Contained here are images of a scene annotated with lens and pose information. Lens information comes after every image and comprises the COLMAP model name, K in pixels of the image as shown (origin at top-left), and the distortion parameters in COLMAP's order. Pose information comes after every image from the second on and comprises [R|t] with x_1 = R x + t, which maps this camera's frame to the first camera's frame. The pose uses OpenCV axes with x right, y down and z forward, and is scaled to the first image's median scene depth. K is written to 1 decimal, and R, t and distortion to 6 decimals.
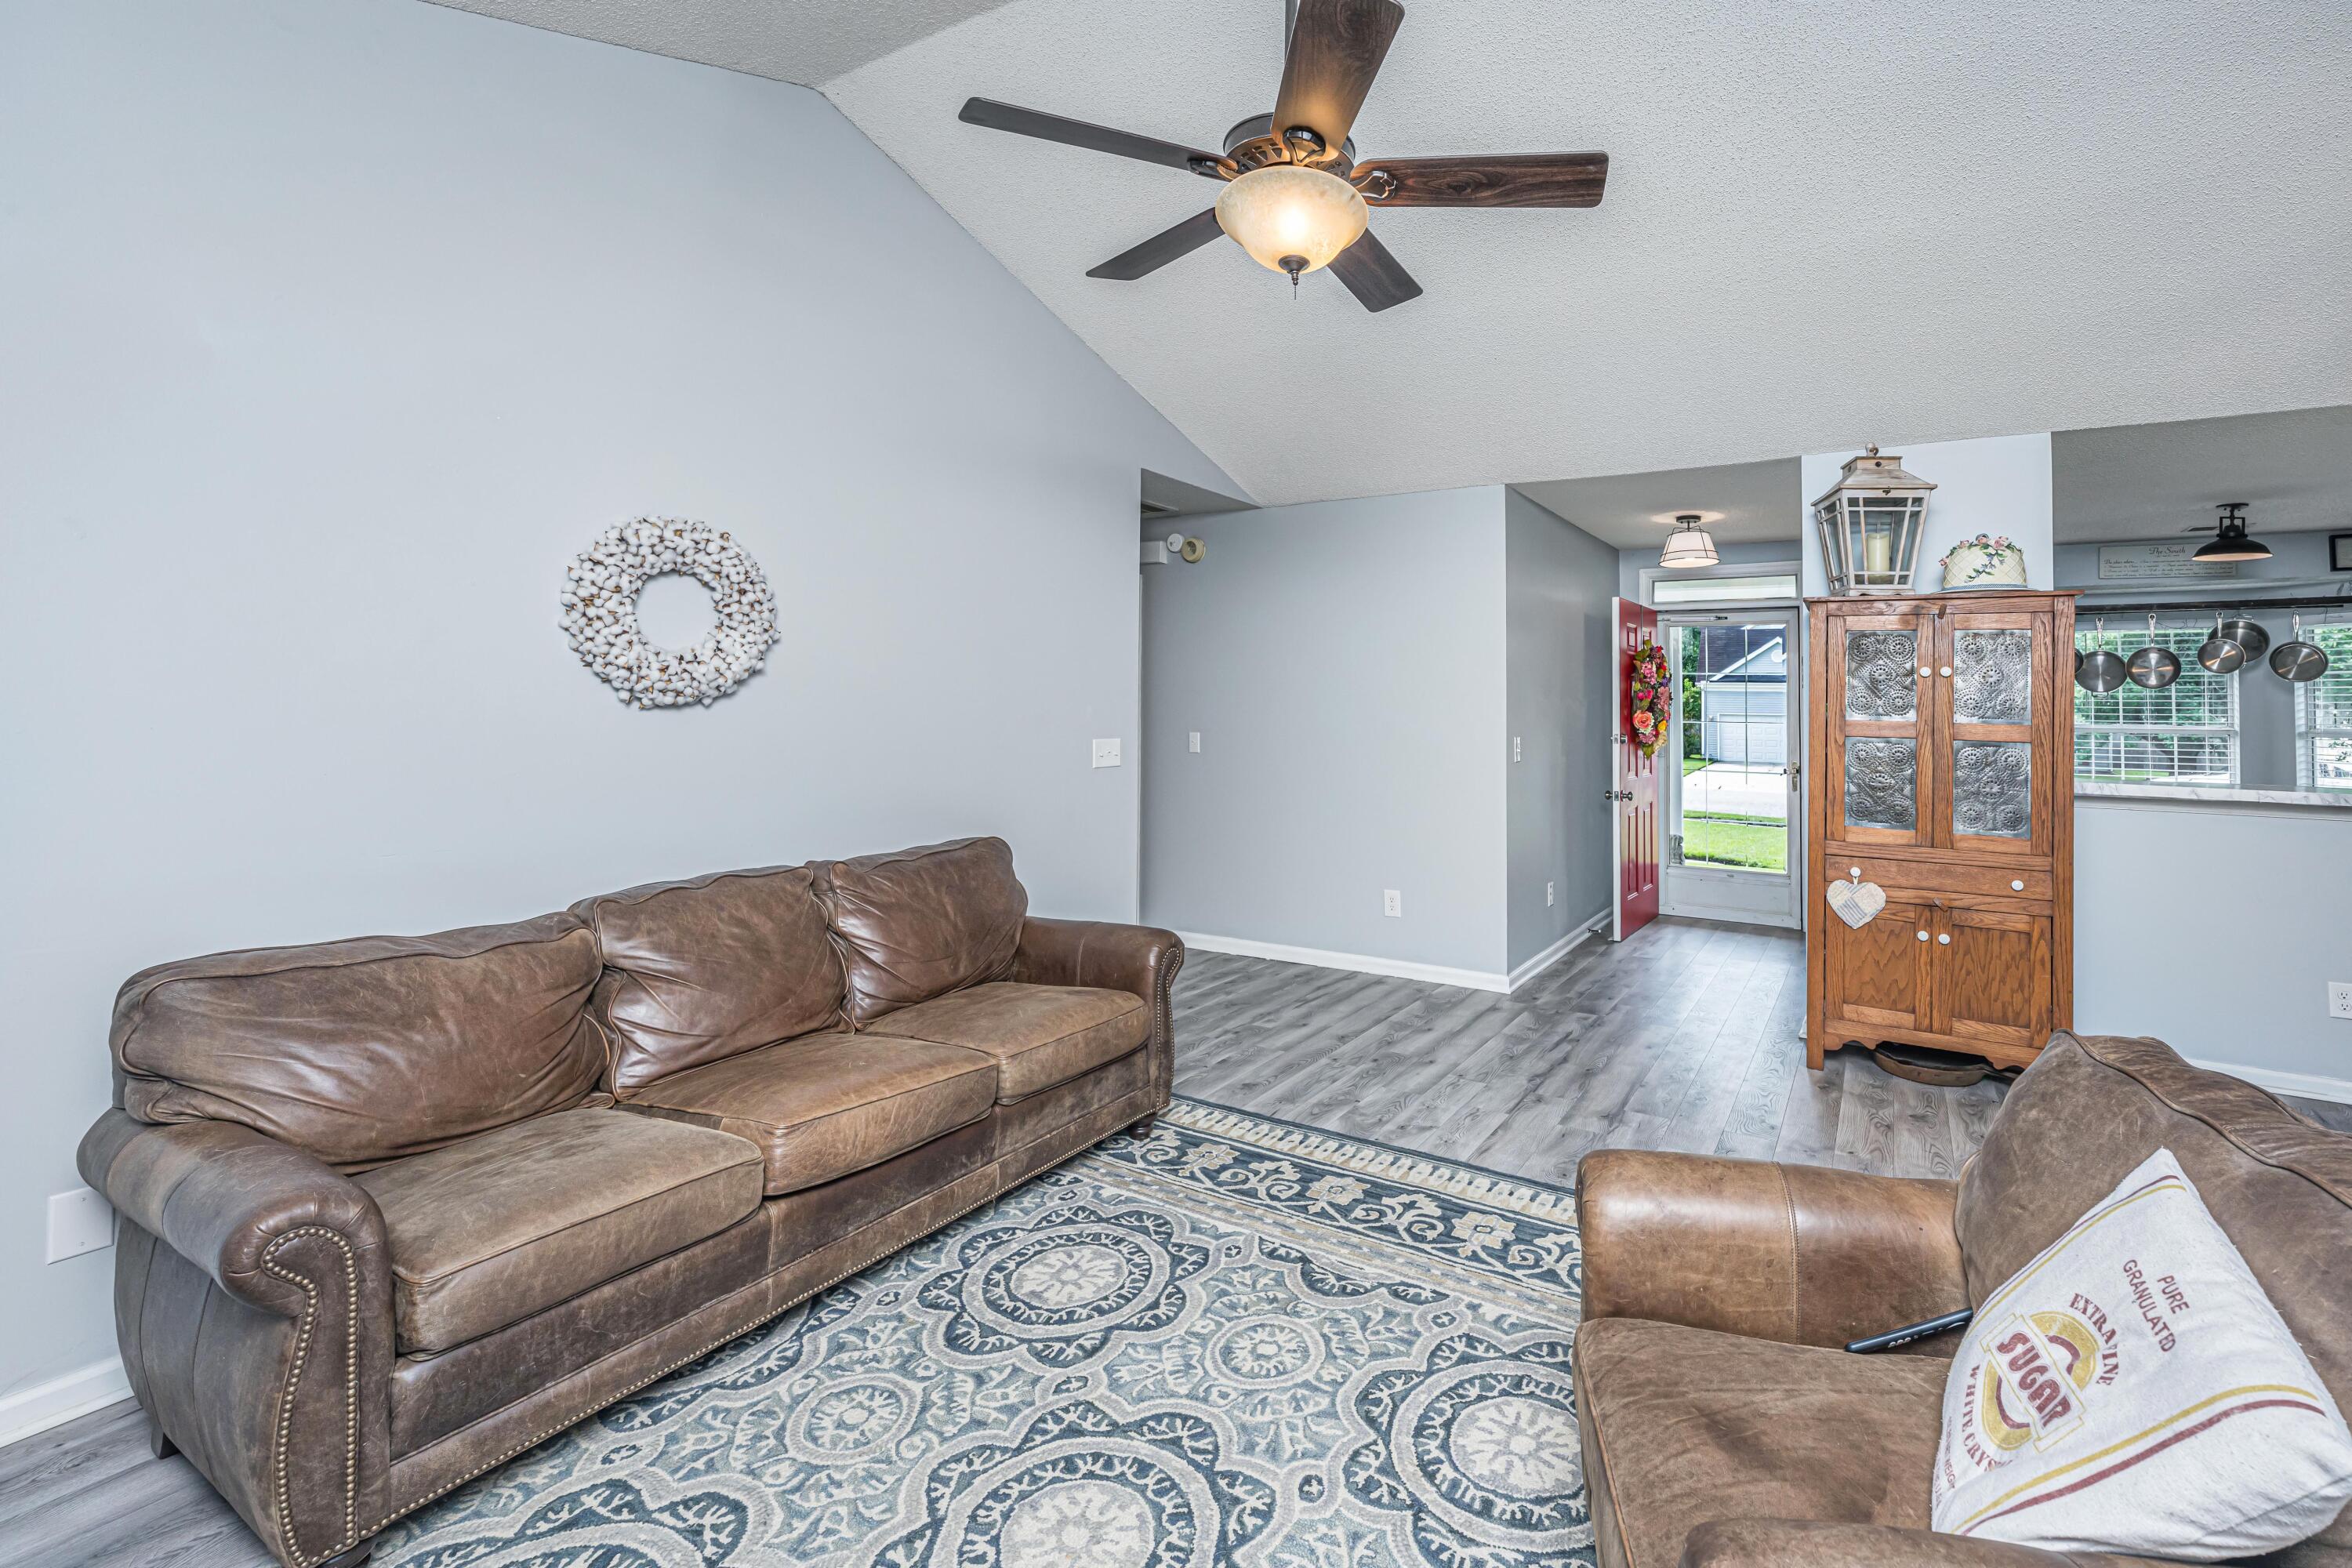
lens RADIAL K [[957.9, 0, 1389.9], [0, 957.9, 677.4], [0, 0, 1]] dist [0.000177, -0.001274]
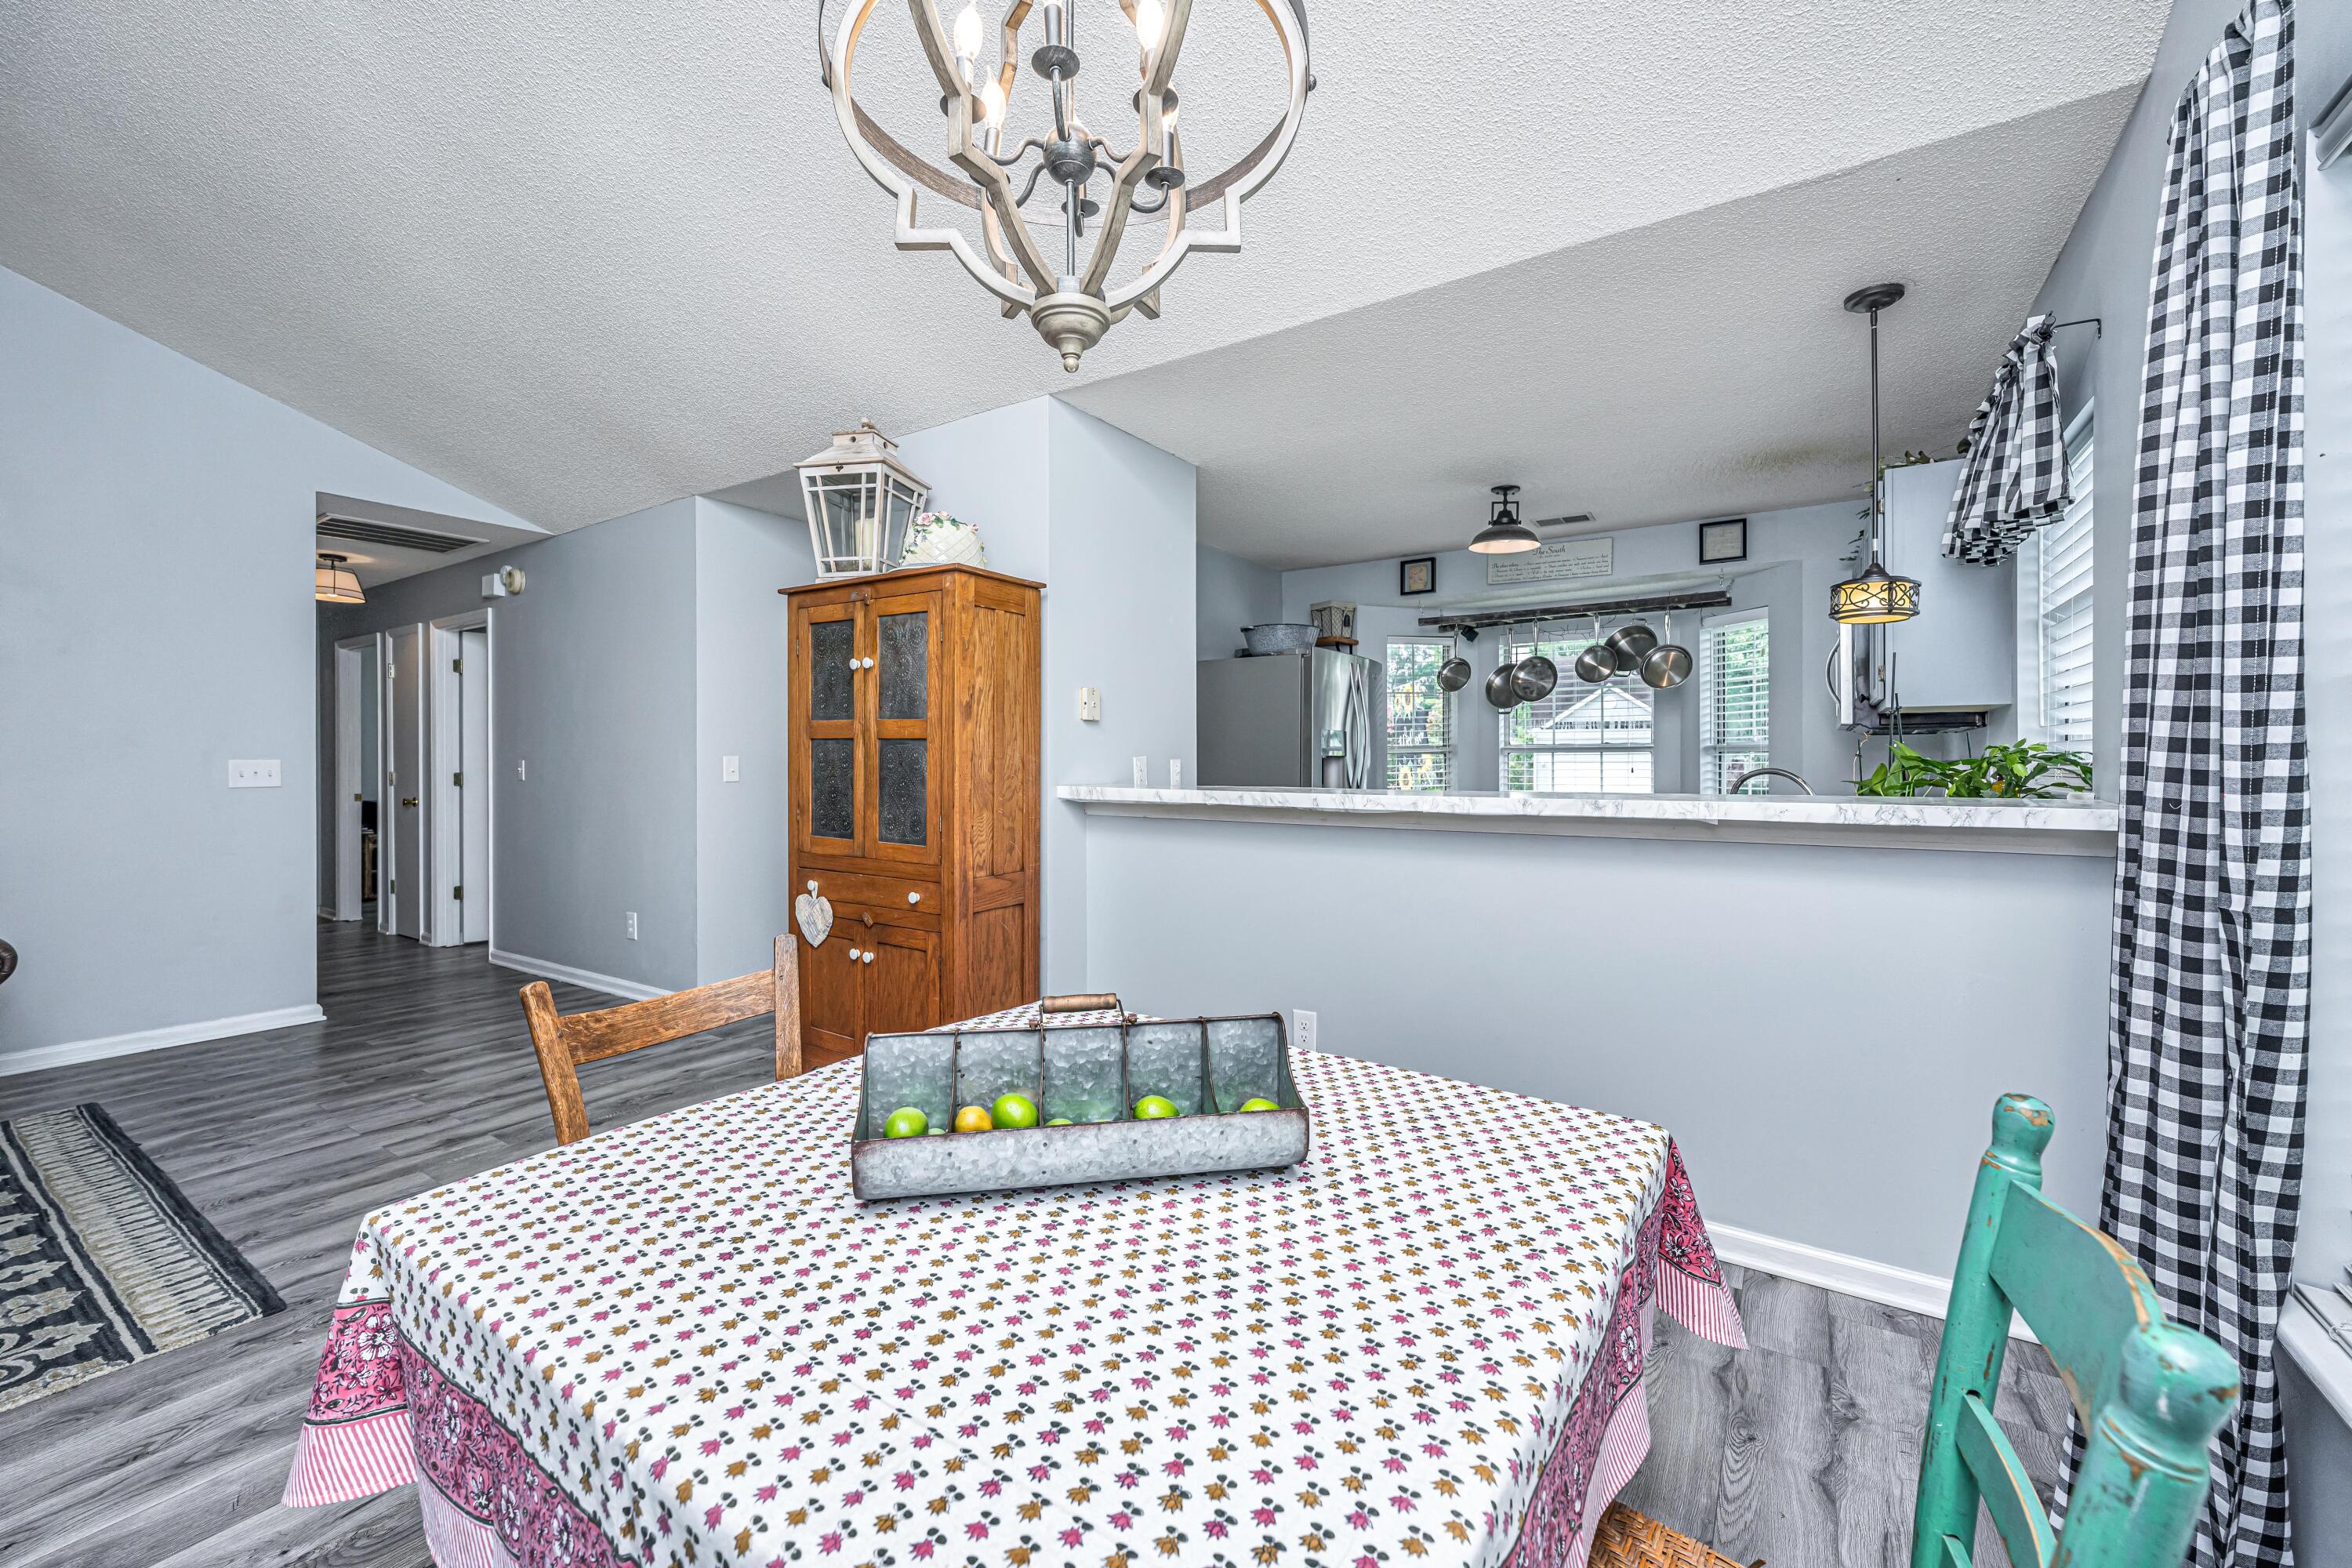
lens RADIAL K [[893.5, 0, 1199.7], [0, 893.5, 758.8], [0, 0, 1]] dist [-0.011795, 0.000448]
pose [[0.996456, -0.016628, -0.082458, 1.390536], [0.019244, 0.999333, 0.031040, 0.092947], [0.081887, -0.032517, 0.996111, 0.271275]]
